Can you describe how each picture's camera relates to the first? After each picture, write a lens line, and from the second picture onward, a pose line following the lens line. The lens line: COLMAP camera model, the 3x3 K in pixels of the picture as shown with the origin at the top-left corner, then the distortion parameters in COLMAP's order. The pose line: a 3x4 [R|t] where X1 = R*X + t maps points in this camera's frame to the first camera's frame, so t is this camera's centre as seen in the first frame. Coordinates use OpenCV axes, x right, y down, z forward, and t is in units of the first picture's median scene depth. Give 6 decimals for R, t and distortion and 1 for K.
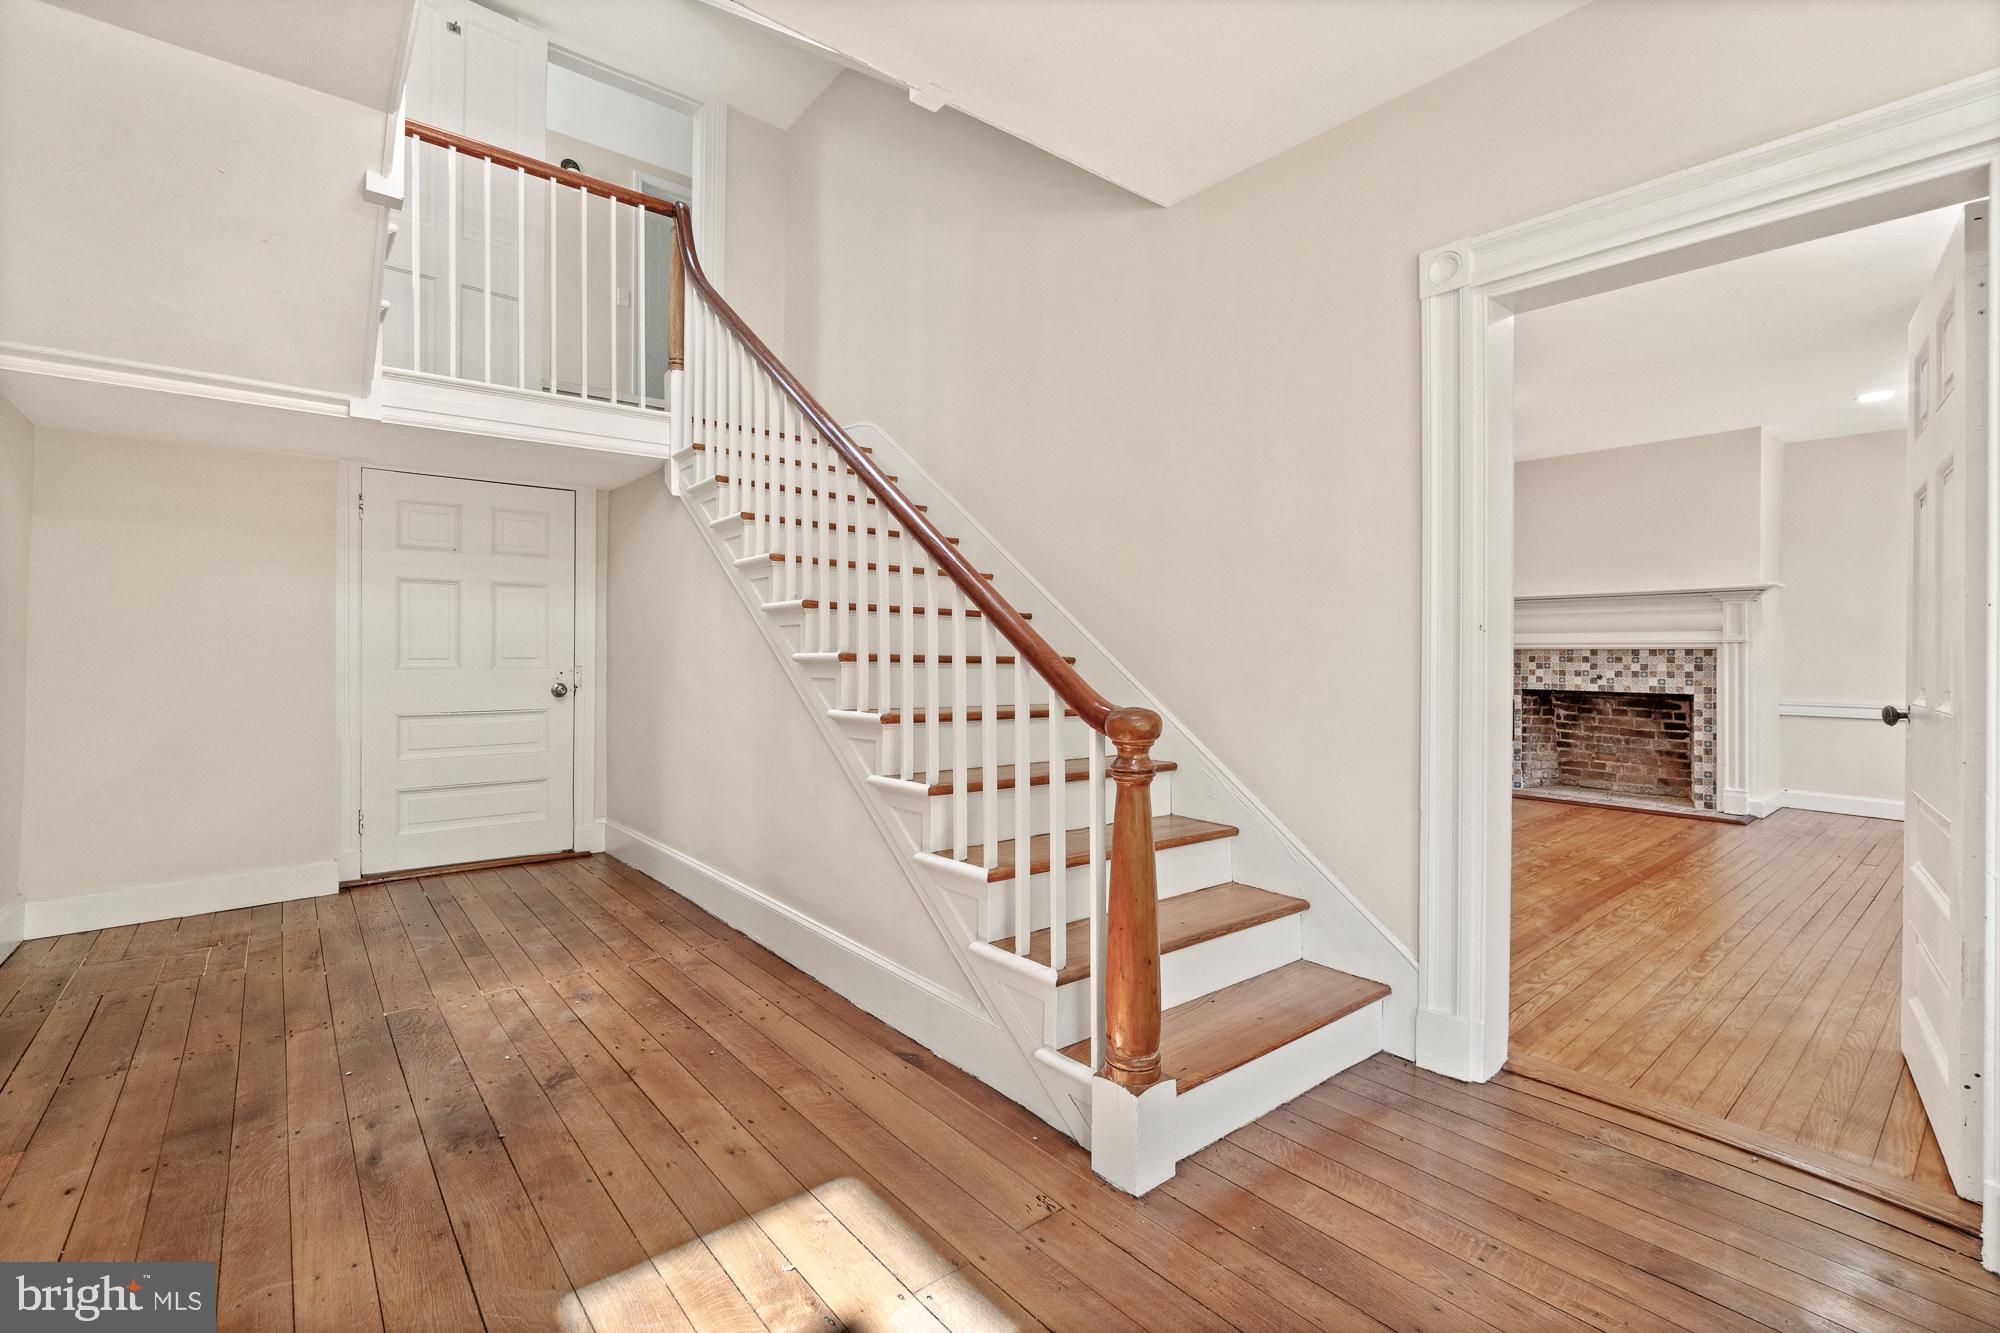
lens RADIAL K [[869.3, 0, 994.7], [0, 869.3, 665.1], [0, 0, 1]] dist [-0.000453, -0.000374]
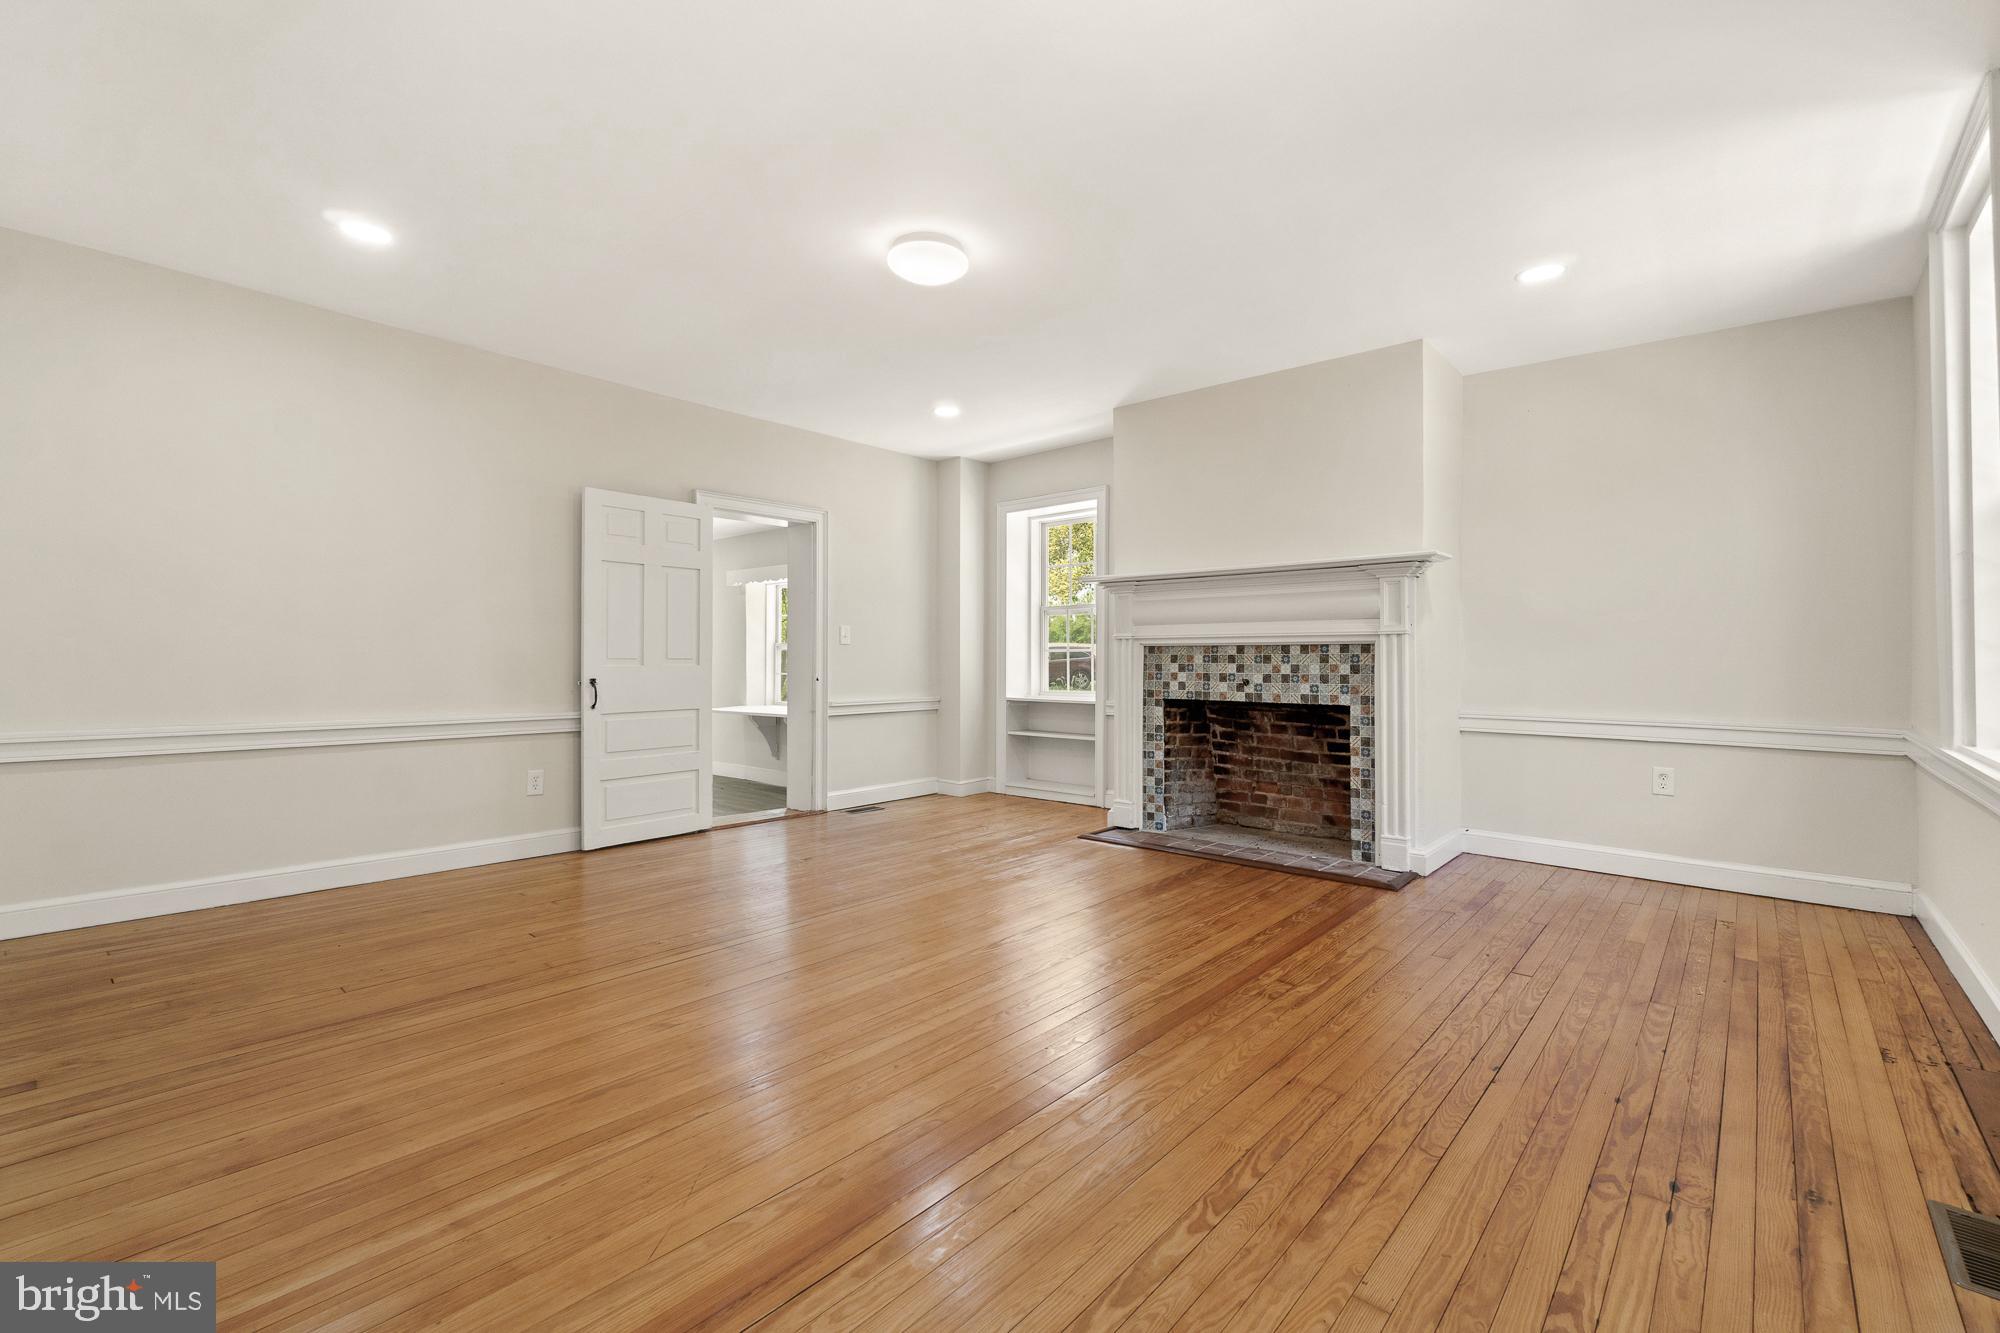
lens RADIAL K [[869.3, 0, 991.3], [0, 869.3, 668.2], [0, 0, 1]] dist [-0.000453, -0.000374]
pose [[0.988322, -0.004167, 0.152322, 0.371376], [0.004572, 0.999987, -0.002306, 0.002277], [-0.152311, 0.002975, 0.988328, 0.301586]]
